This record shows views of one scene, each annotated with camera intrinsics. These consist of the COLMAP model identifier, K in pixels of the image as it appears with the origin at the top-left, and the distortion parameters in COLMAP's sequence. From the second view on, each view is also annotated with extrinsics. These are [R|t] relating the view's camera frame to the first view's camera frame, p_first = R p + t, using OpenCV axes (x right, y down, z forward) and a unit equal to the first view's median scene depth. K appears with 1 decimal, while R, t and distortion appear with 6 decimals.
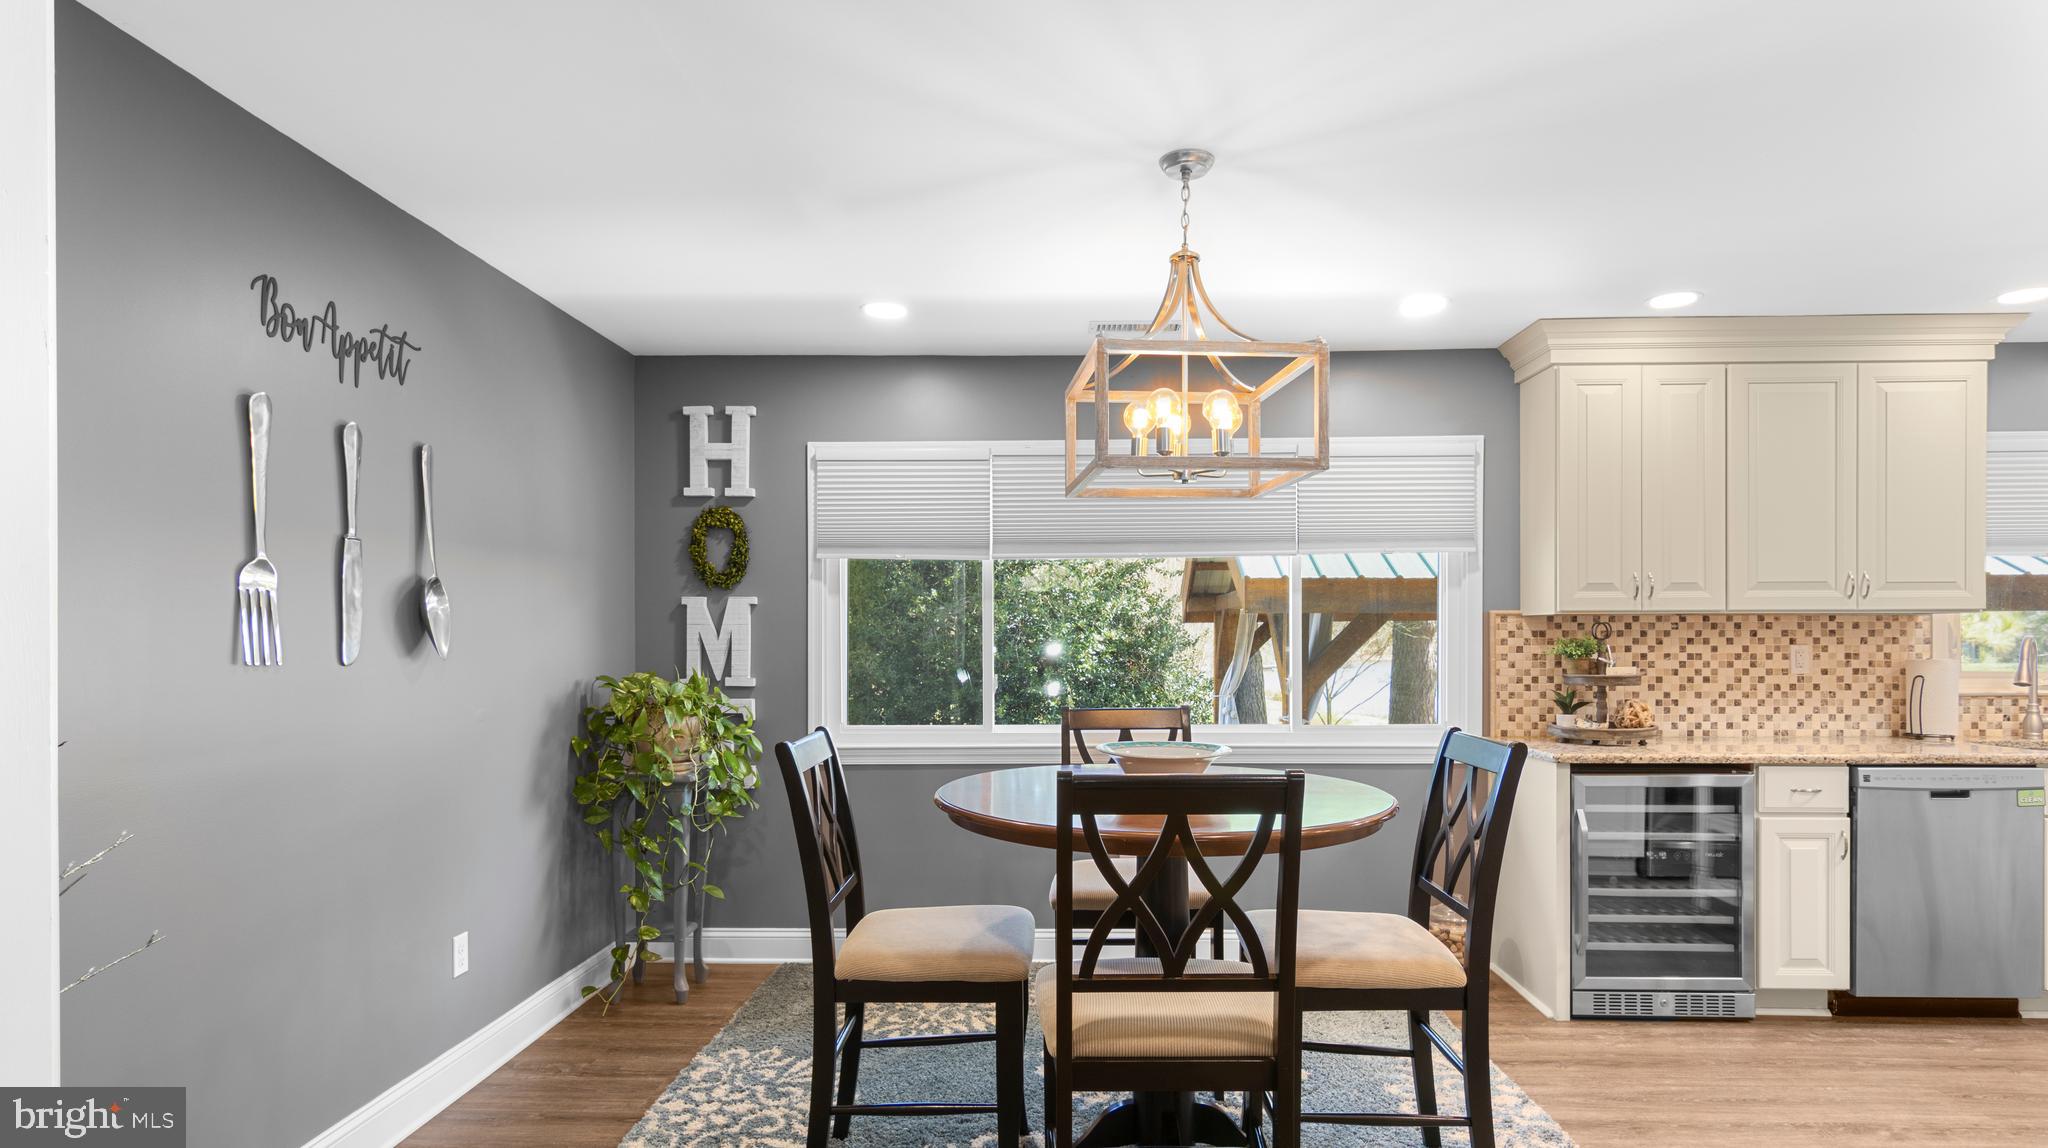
lens RADIAL K [[1106.5, 0, 1038.1], [0, 1106.5, 637.2], [0, 0, 1]] dist [0.001300, 0.001059]
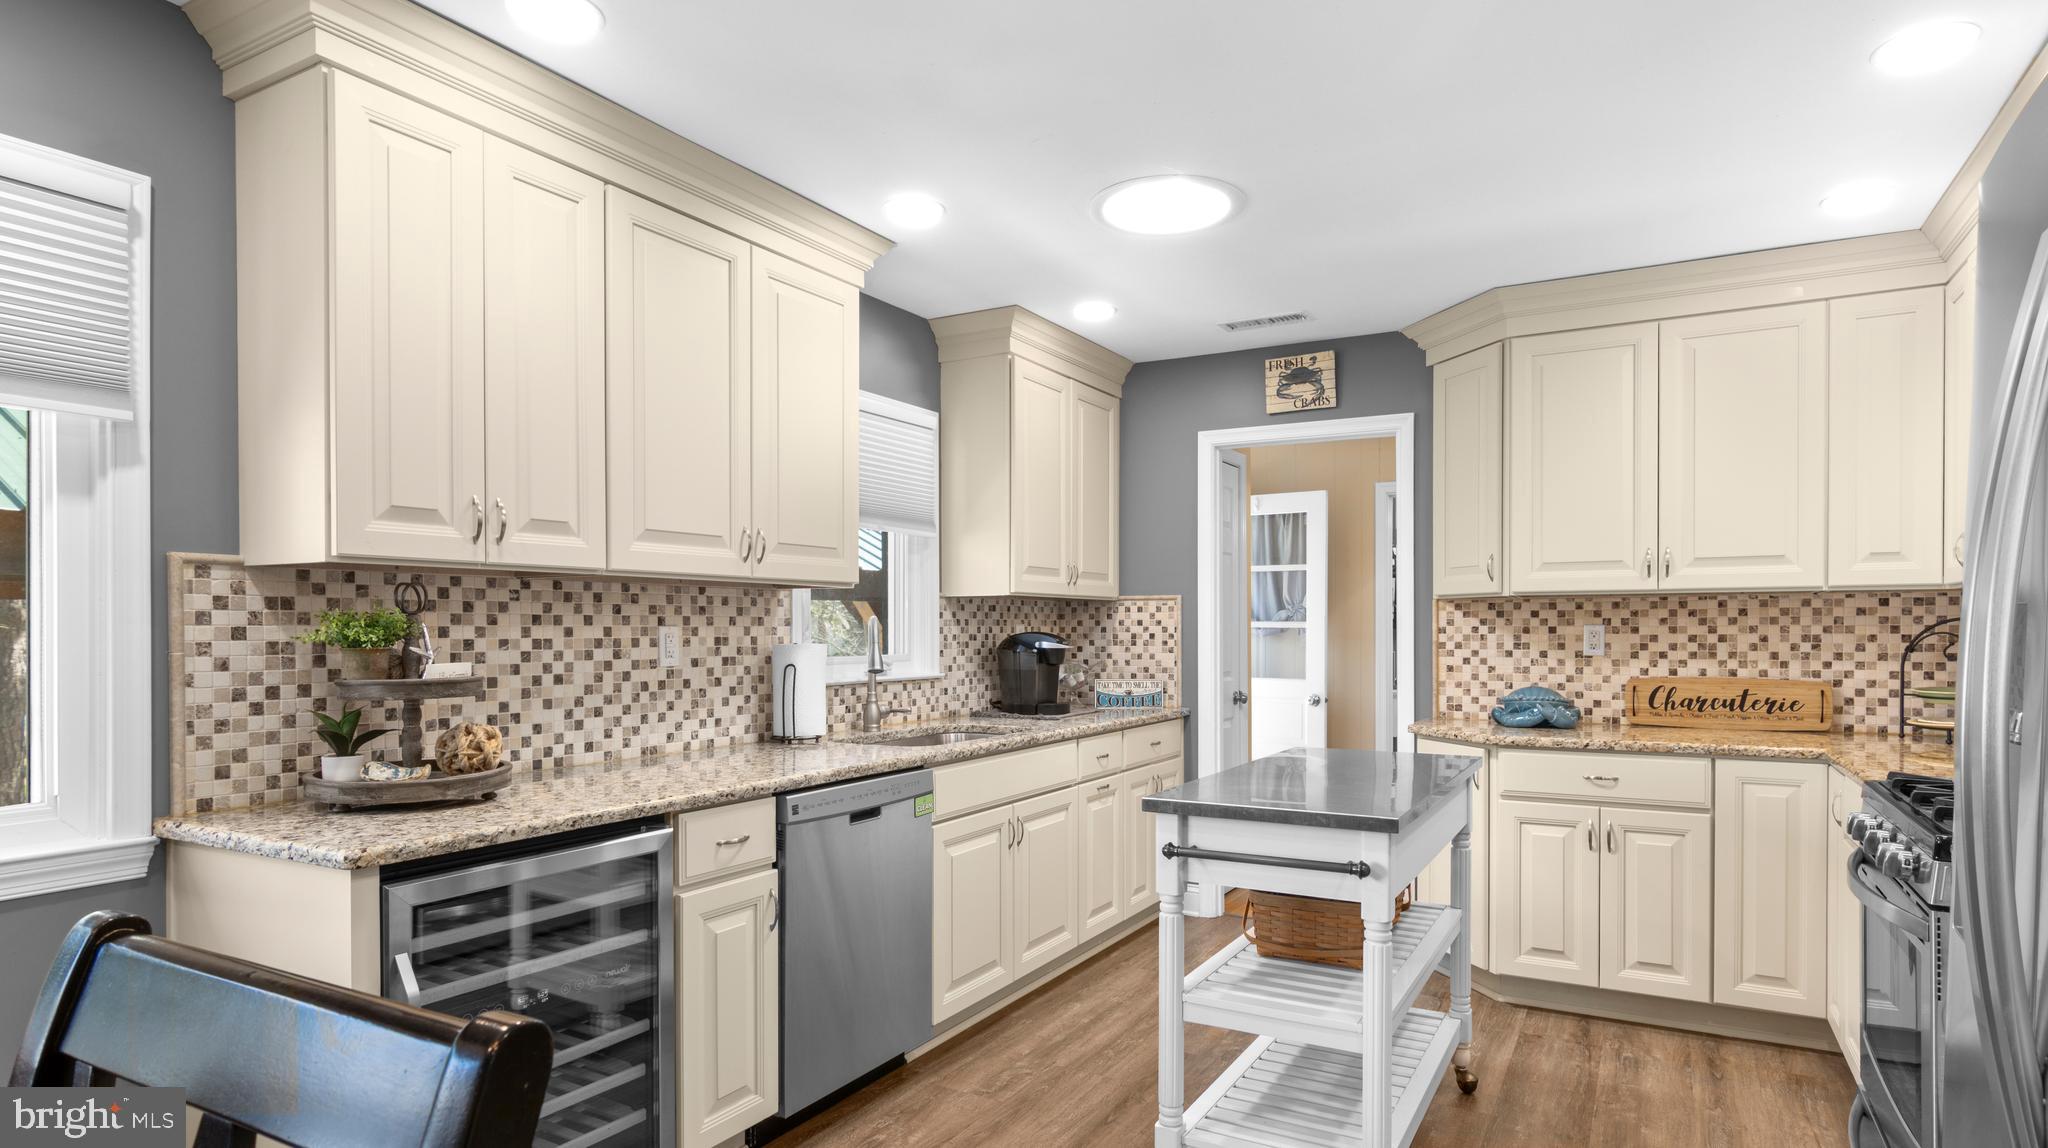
lens RADIAL K [[1106.5, 0, 1038.1], [0, 1106.5, 637.2], [0, 0, 1]] dist [0.001300, 0.001059]
pose [[0.467218, -0.004792, 0.884129, 0.162466], [0.002496, 0.999988, 0.004101, 0.011682], [-0.884139, 0.000291, 0.467225, 0.449731]]
